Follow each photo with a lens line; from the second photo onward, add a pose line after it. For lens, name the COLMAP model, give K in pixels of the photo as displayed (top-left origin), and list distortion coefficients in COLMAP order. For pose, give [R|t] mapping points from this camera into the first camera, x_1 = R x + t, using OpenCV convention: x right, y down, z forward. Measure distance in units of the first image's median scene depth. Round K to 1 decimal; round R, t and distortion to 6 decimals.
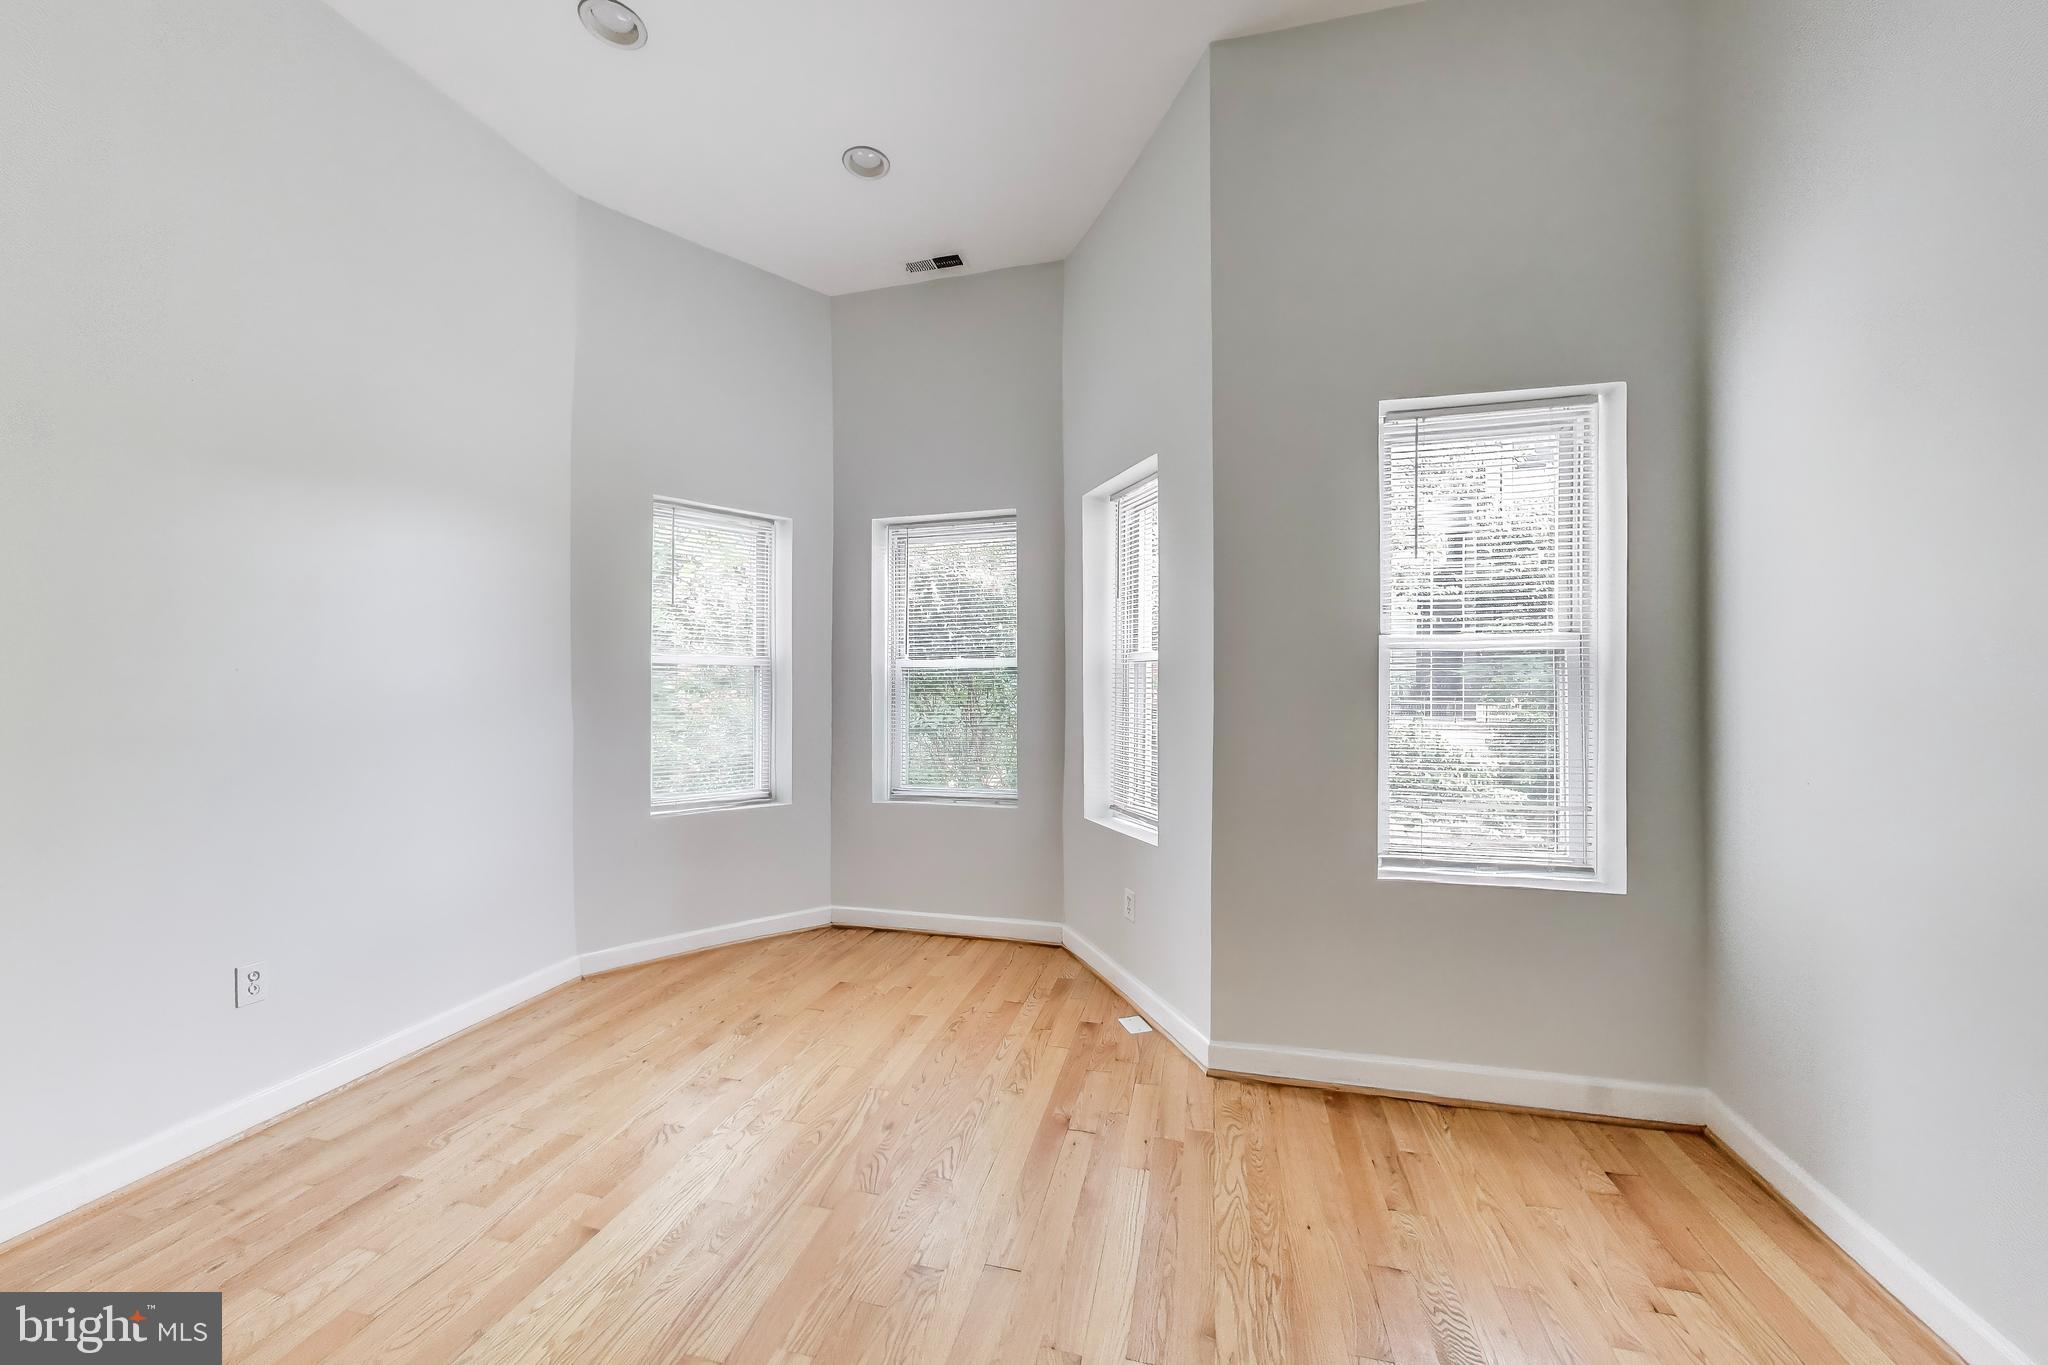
lens RADIAL K [[743.2, 0, 1032.3], [0, 743.2, 676.6], [0, 0, 1]] dist [0.007274, -0.000017]
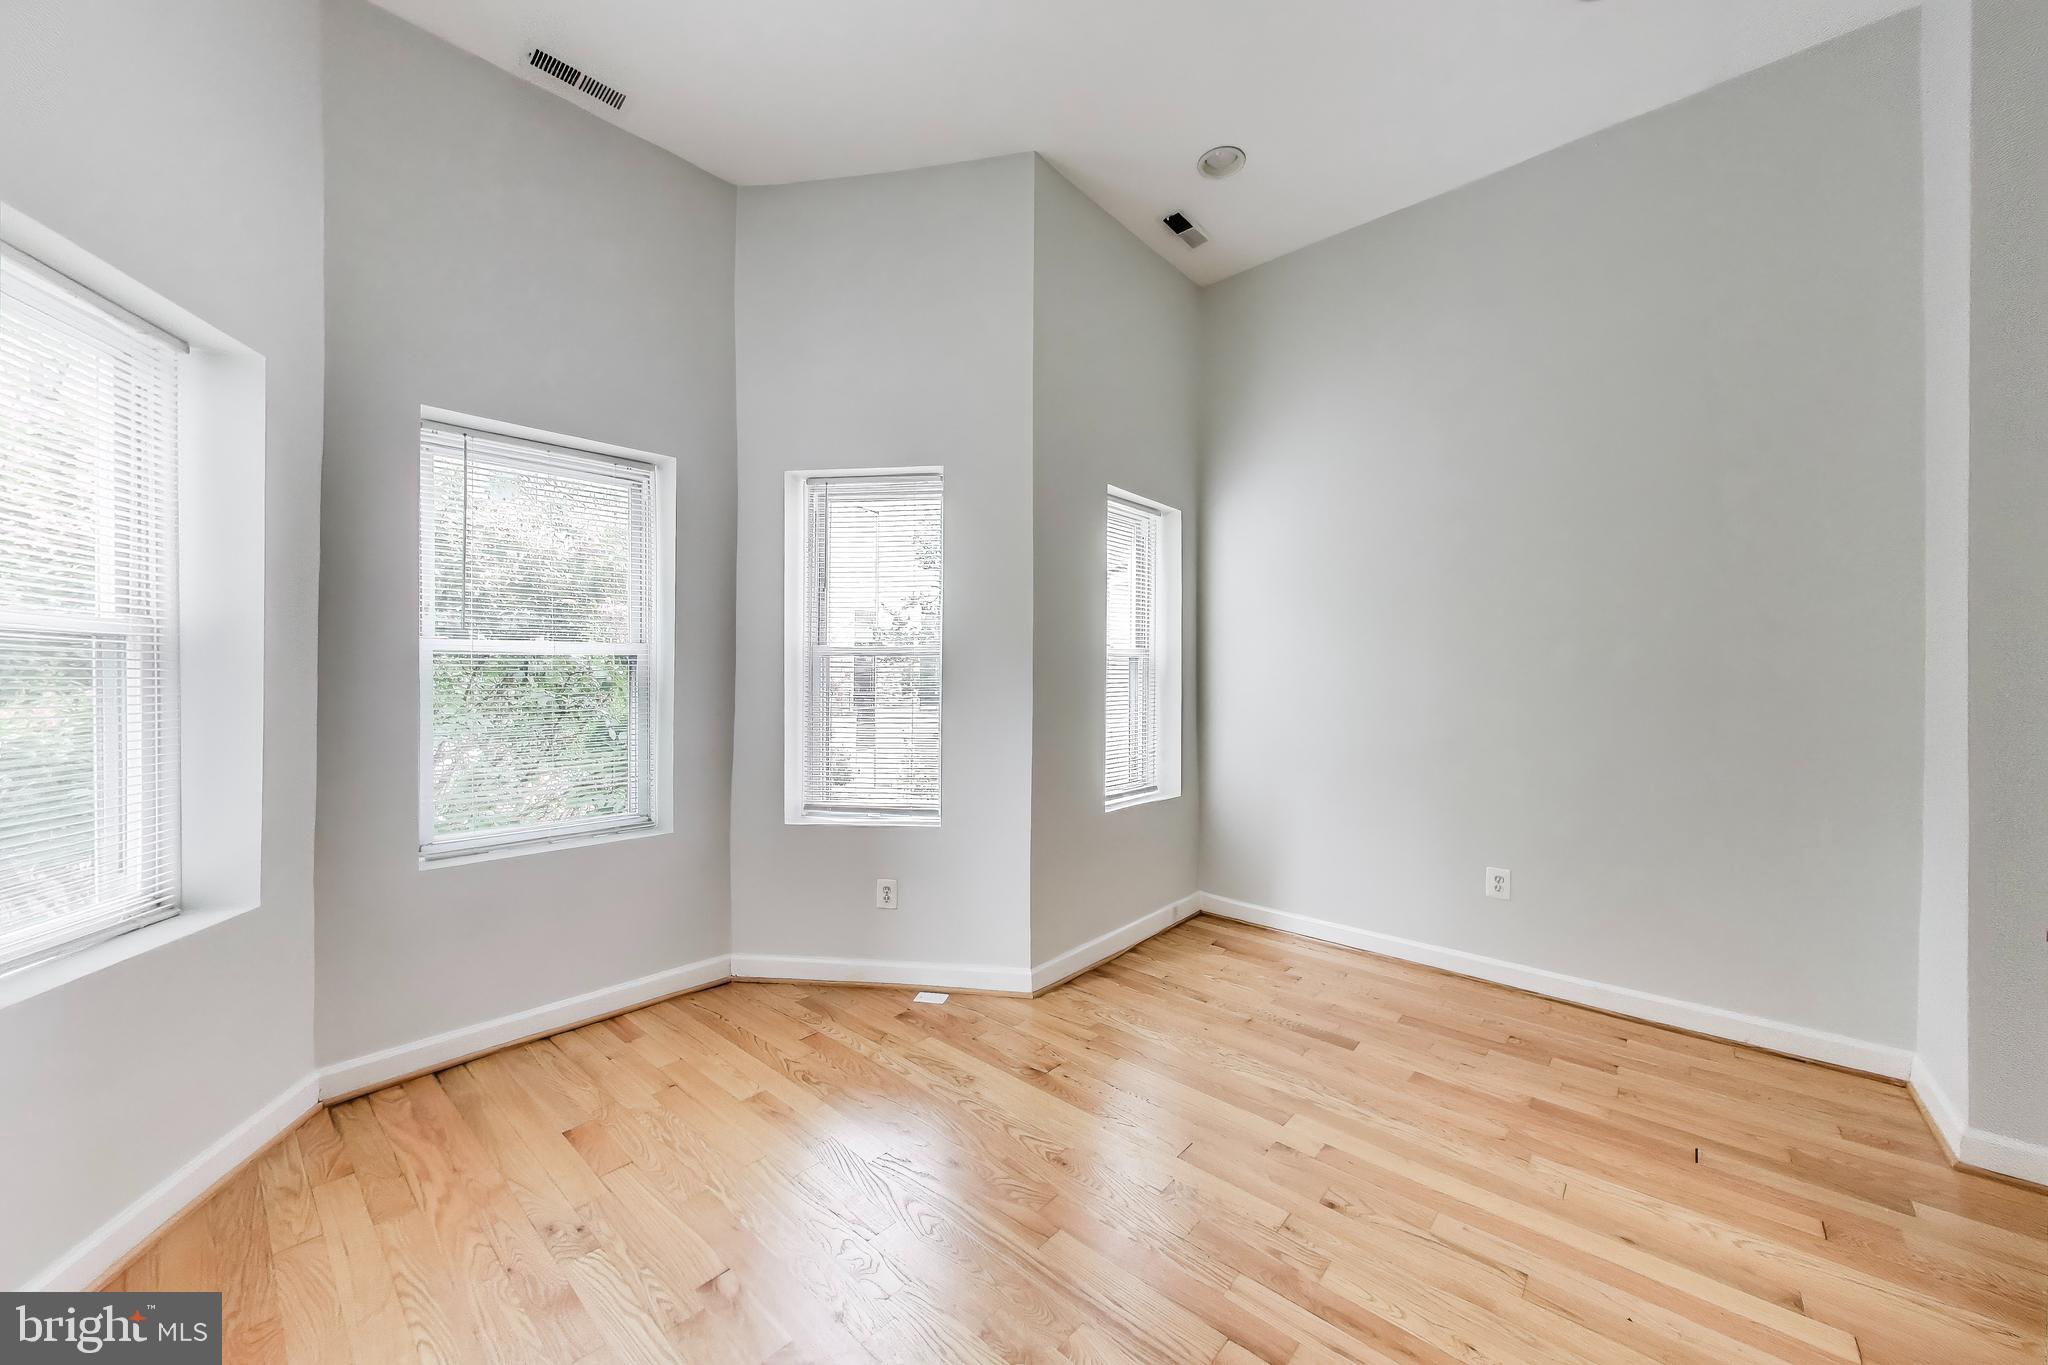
lens RADIAL K [[732.8, 0, 1021.4], [0, 732.8, 677.9], [0, 0, 1]] dist [0.002215, -0.000040]
pose [[0.469926, 0.004483, 0.882695, -0.812556], [-0.010350, 0.999946, 0.000431, 0.010040], [-0.882645, -0.009339, 0.469947, 0.444083]]
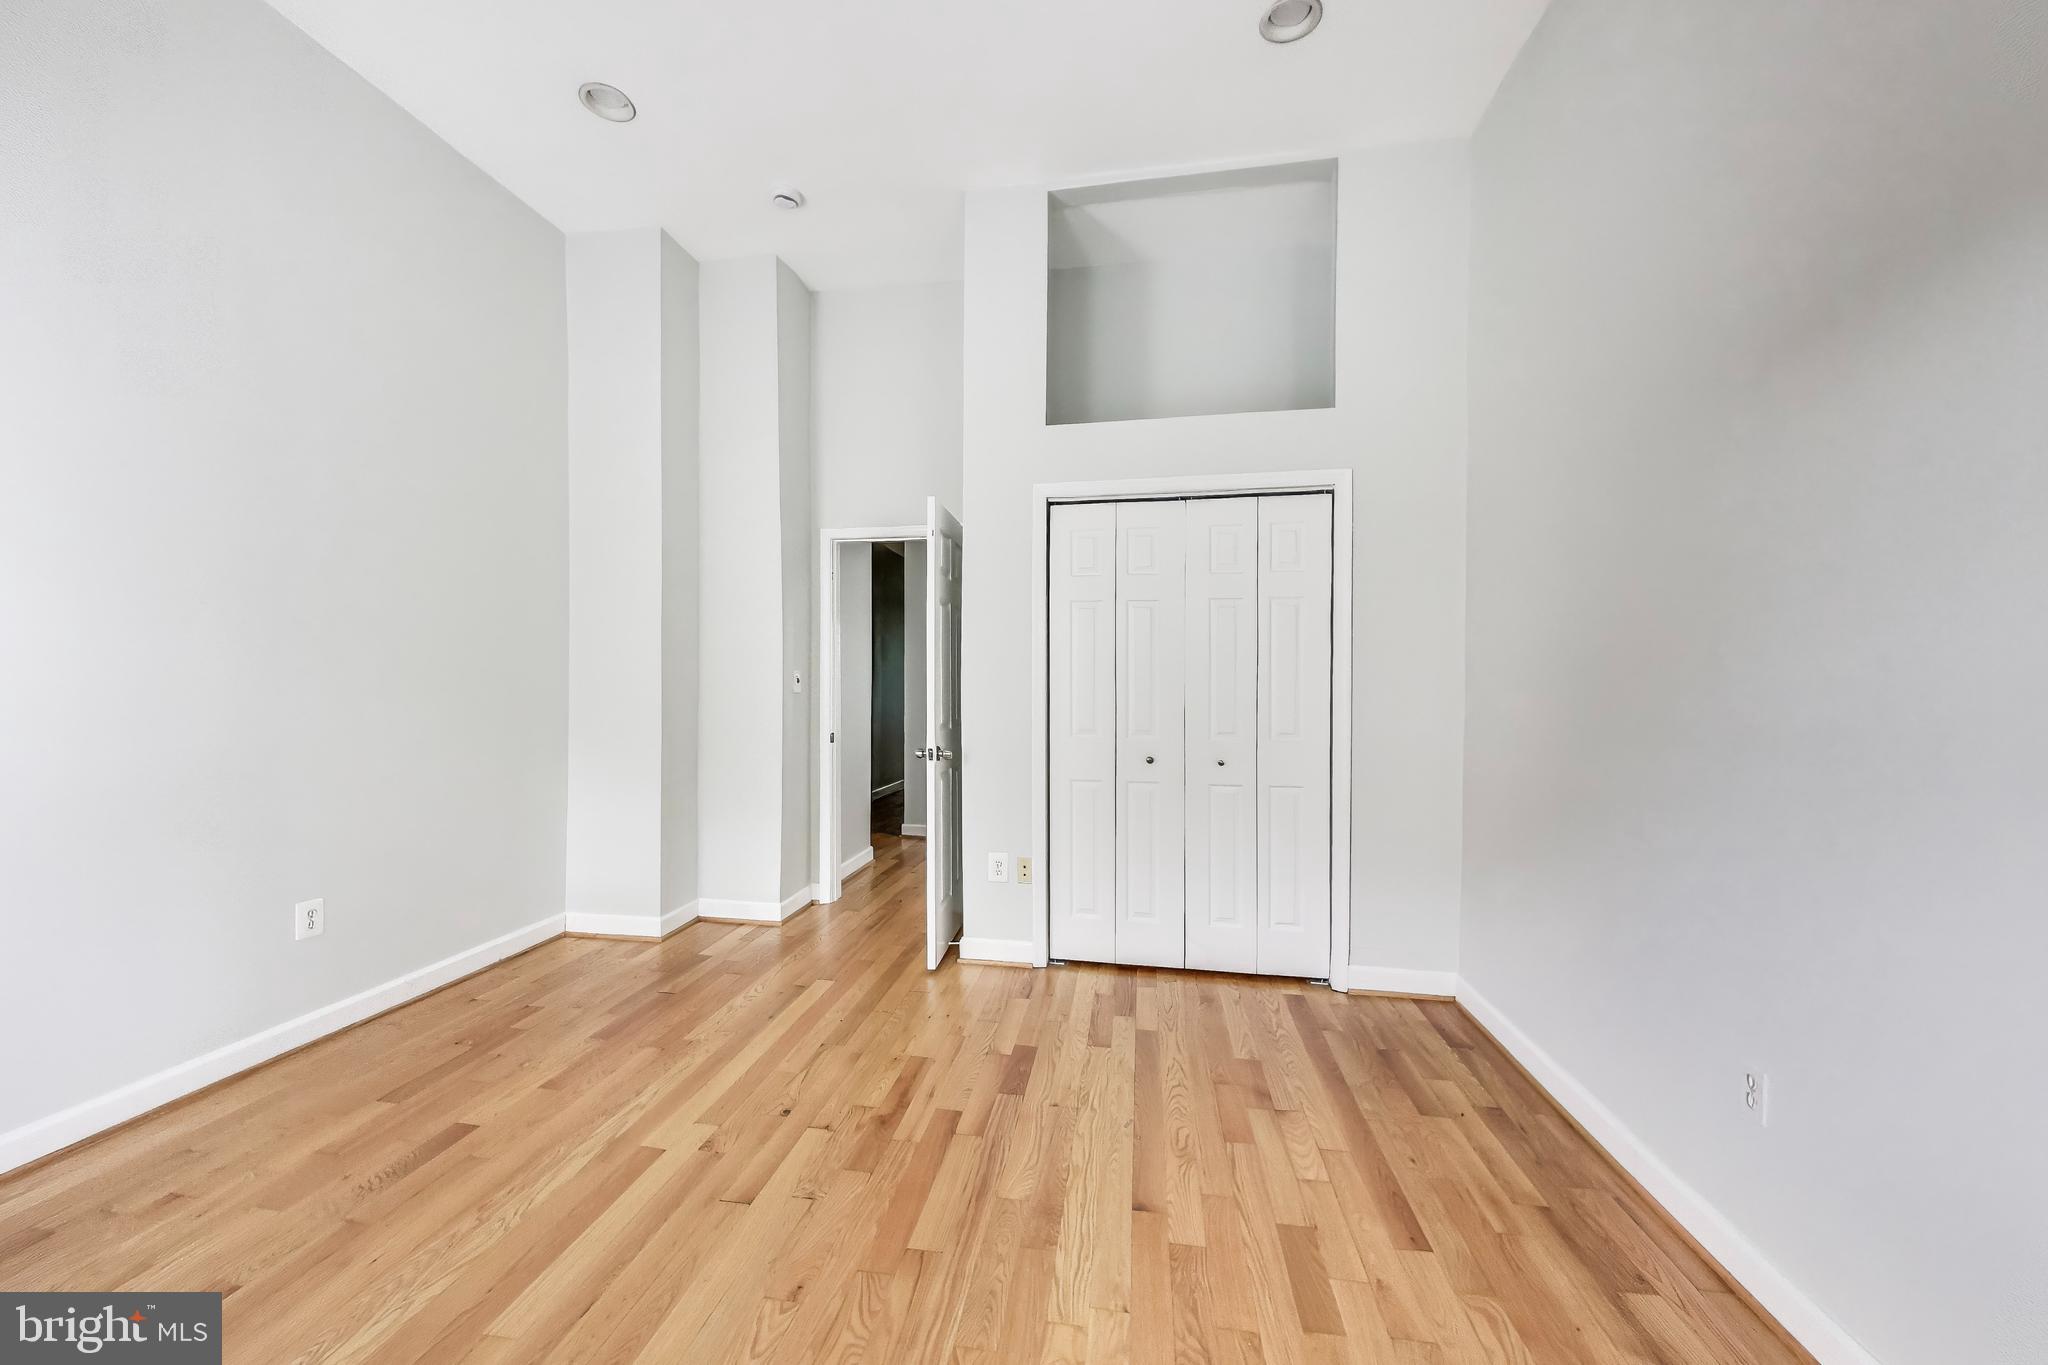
lens RADIAL K [[732.8, 0, 1021.4], [0, 732.8, 677.9], [0, 0, 1]] dist [0.002215, -0.000040]
pose [[-0.996618, -0.006588, -0.081908, -0.238929], [-0.005728, 0.999926, -0.010732, 0.022159], [0.081973, -0.010227, -0.996582, 1.385956]]
